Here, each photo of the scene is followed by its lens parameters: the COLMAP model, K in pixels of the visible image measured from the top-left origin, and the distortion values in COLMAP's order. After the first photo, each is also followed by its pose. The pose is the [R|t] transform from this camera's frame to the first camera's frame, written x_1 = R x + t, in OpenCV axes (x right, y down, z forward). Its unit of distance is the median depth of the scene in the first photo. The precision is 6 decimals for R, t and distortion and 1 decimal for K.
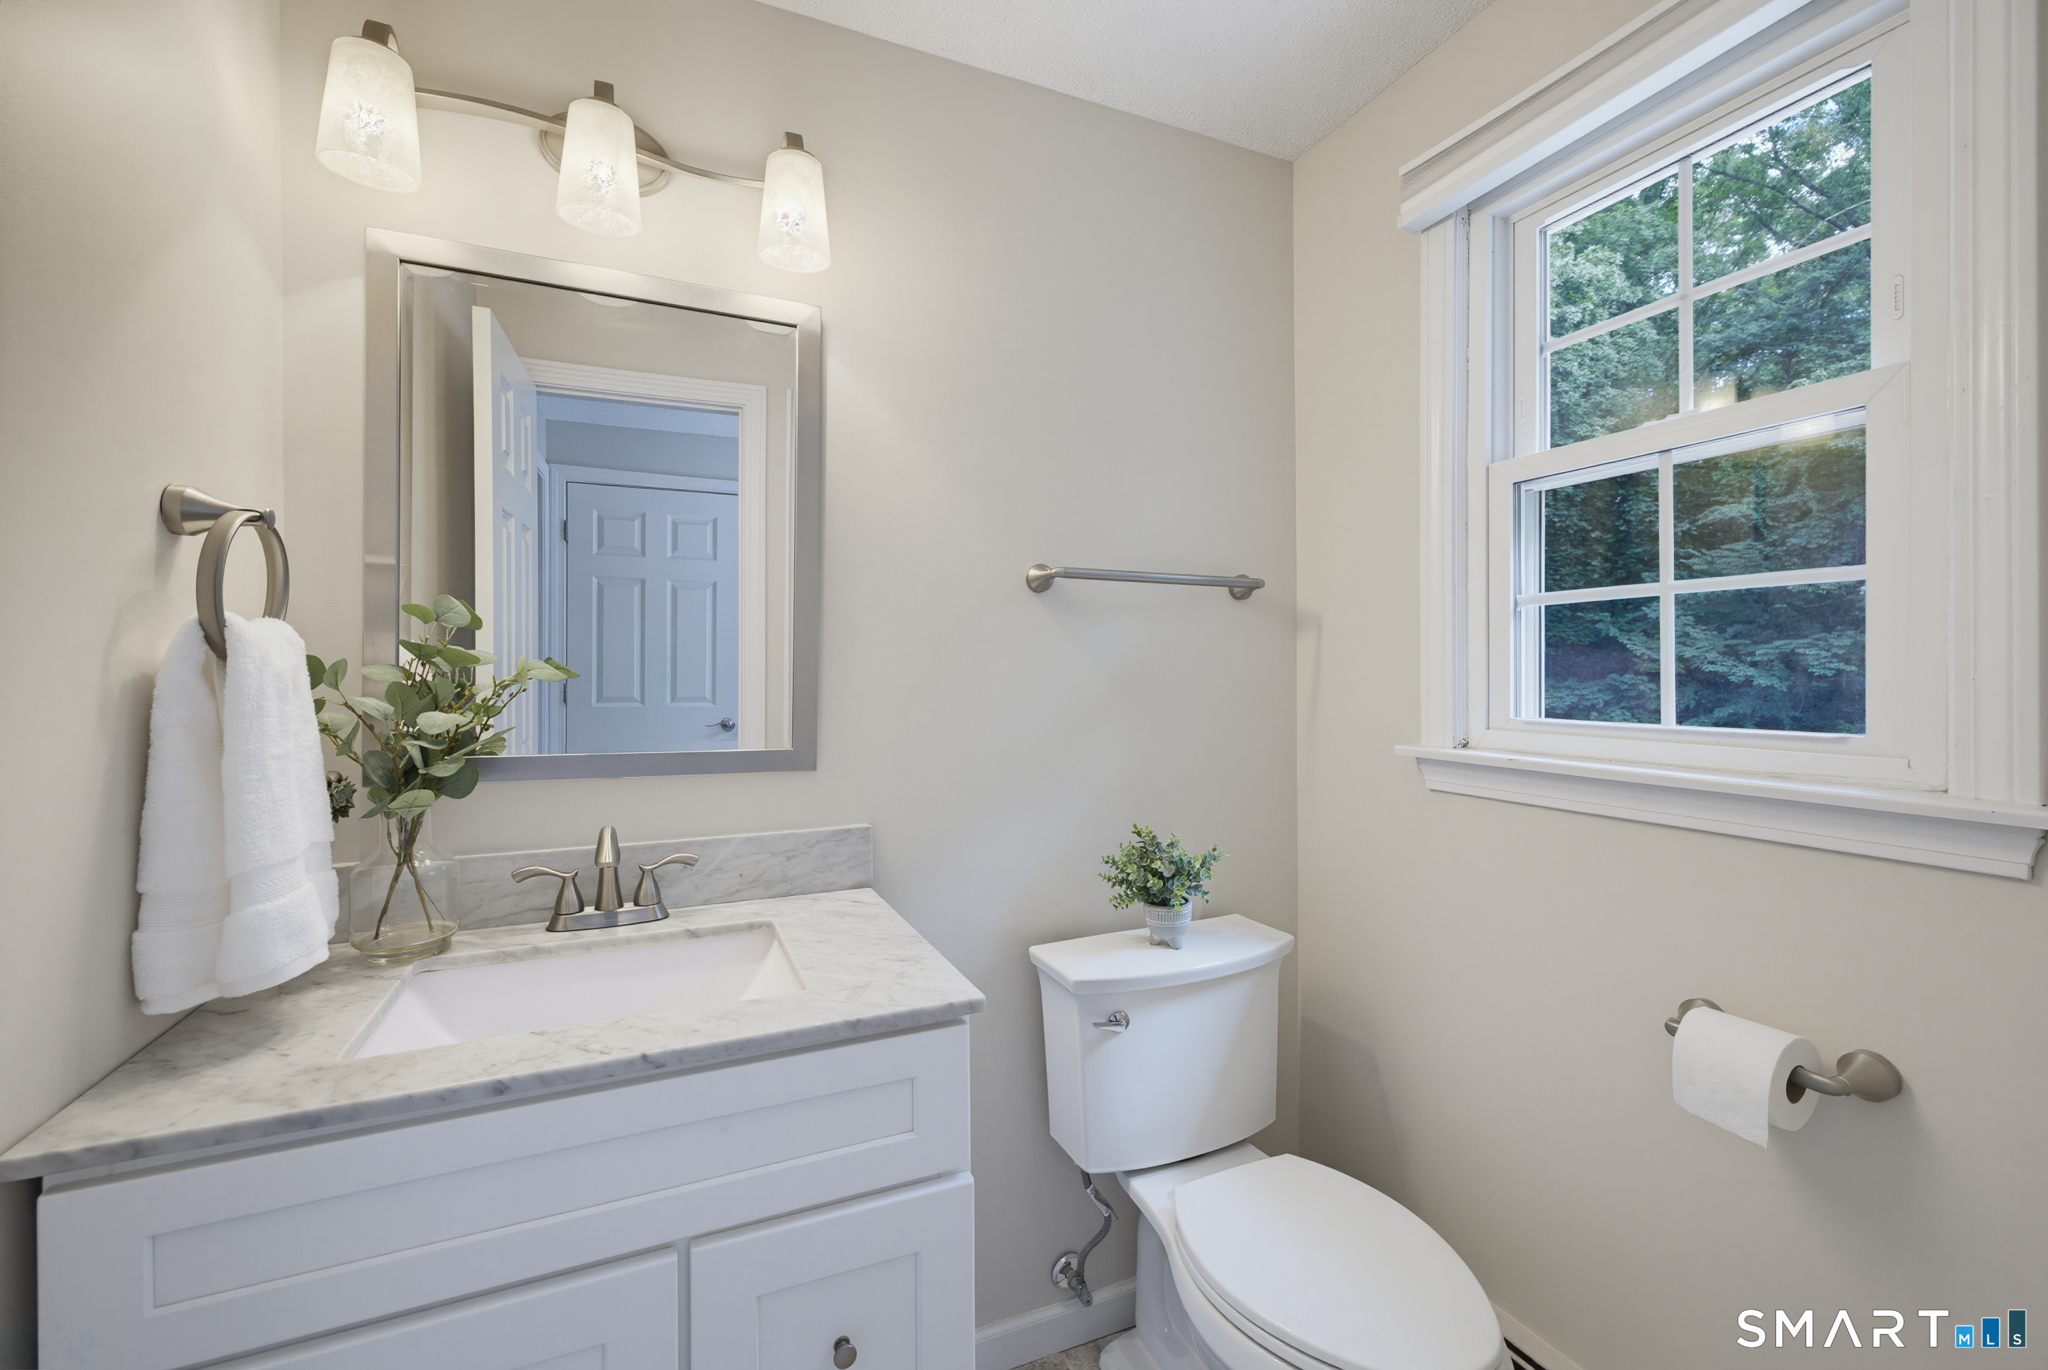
lens RADIAL K [[865.8, 0, 1026.3], [0, 865.8, 679.3], [0, 0, 1]] dist [0.001516, -0.000134]
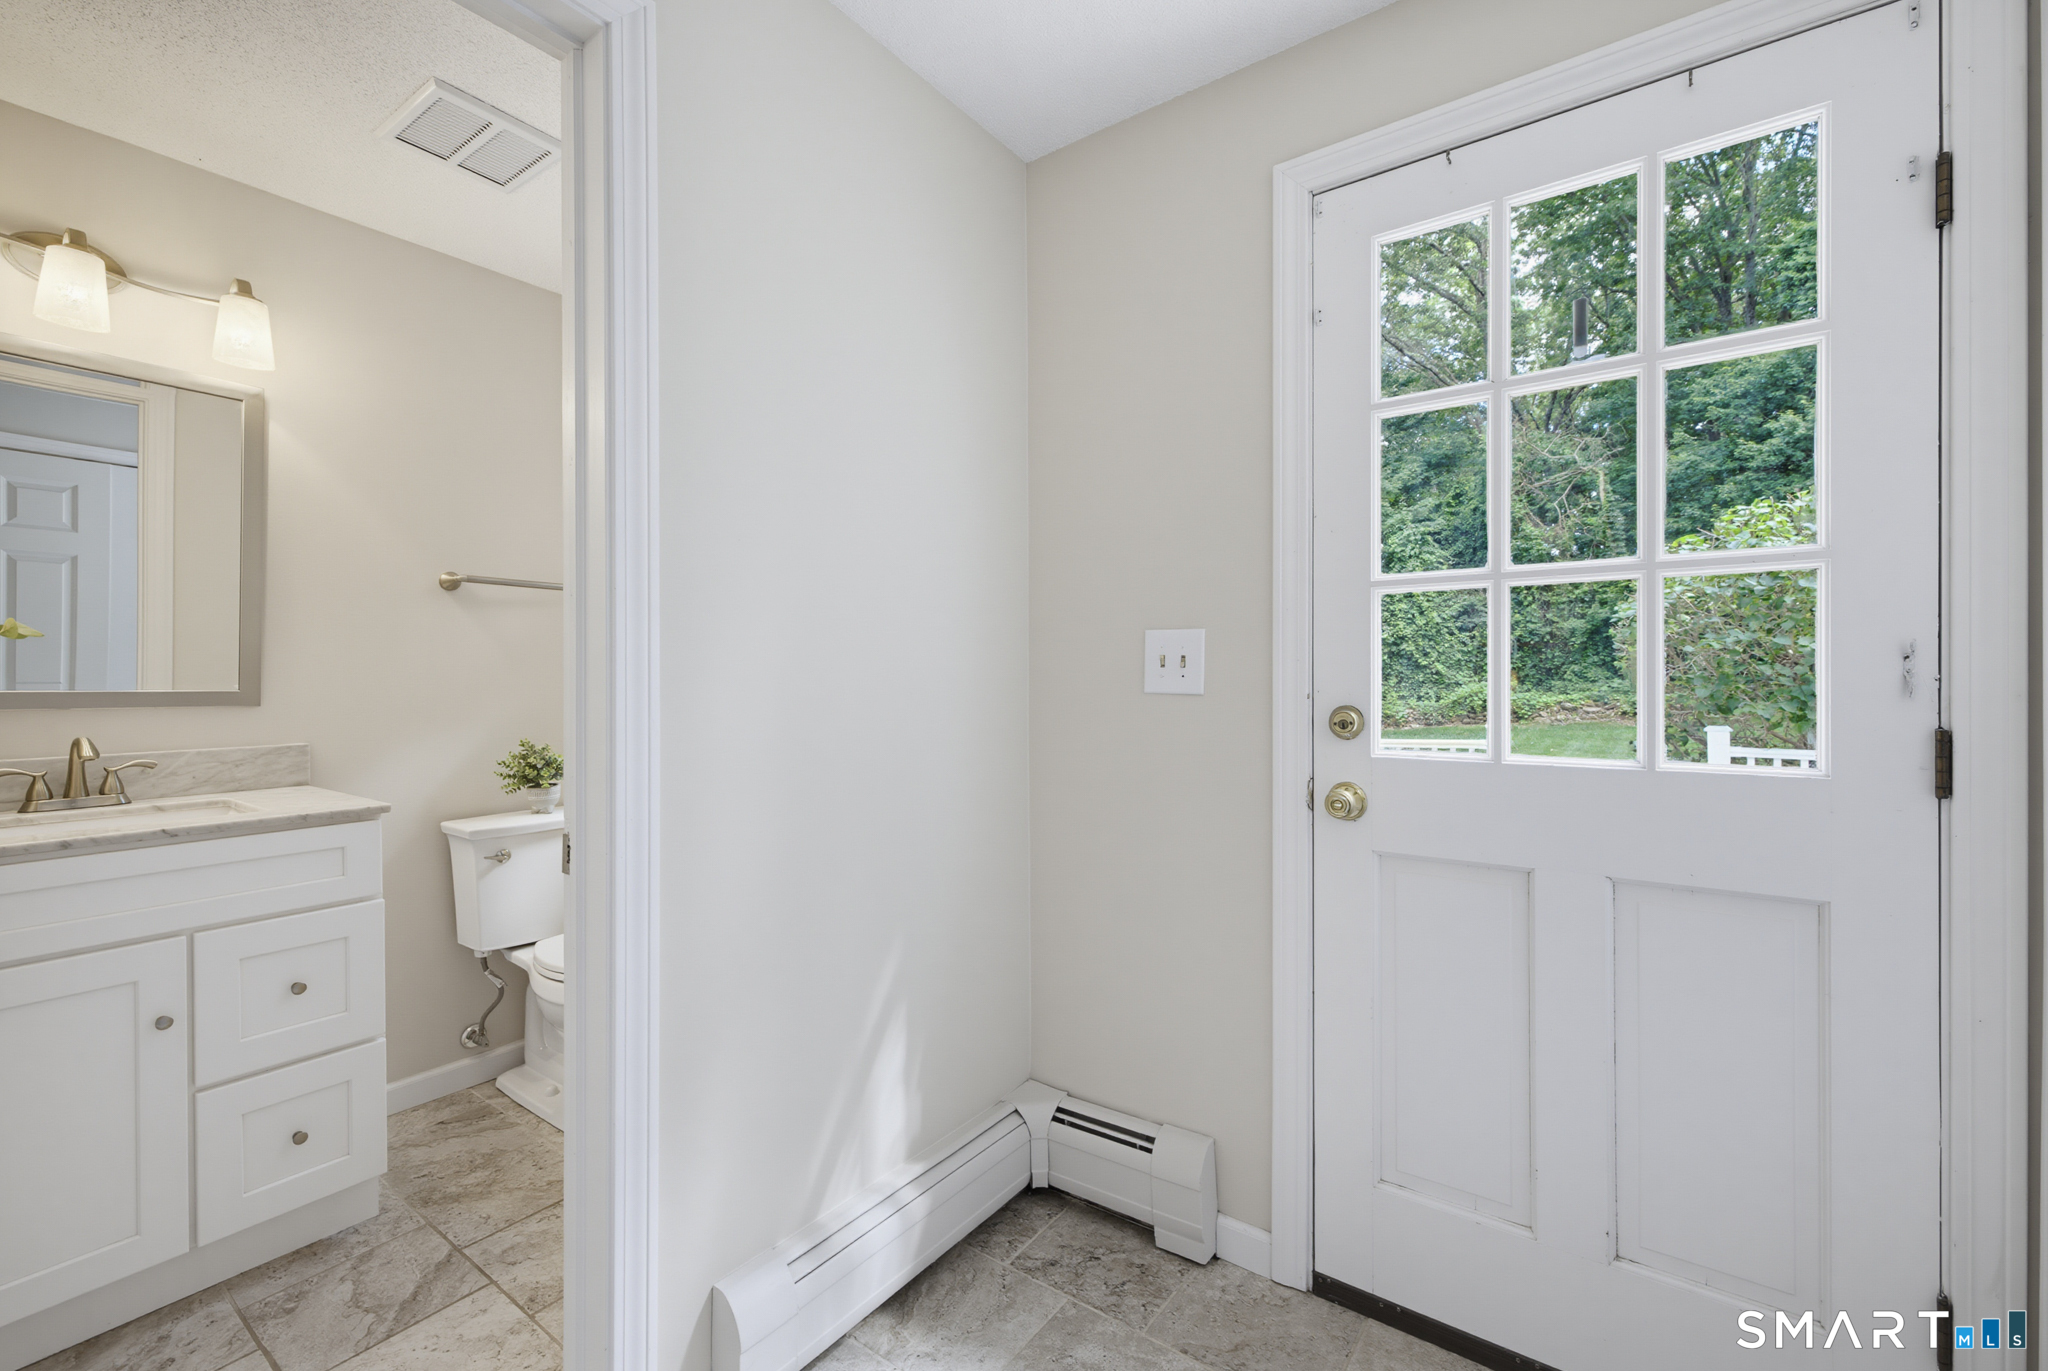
lens RADIAL K [[865.8, 0, 1021.1], [0, 865.8, 685.6], [0, 0, 1]] dist [0.001516, -0.000134]
pose [[0.863653, -0.002789, 0.504079, 0.125157], [0.001043, 0.999992, 0.003746, 0.067111], [-0.504086, -0.002710, 0.863649, -0.891182]]
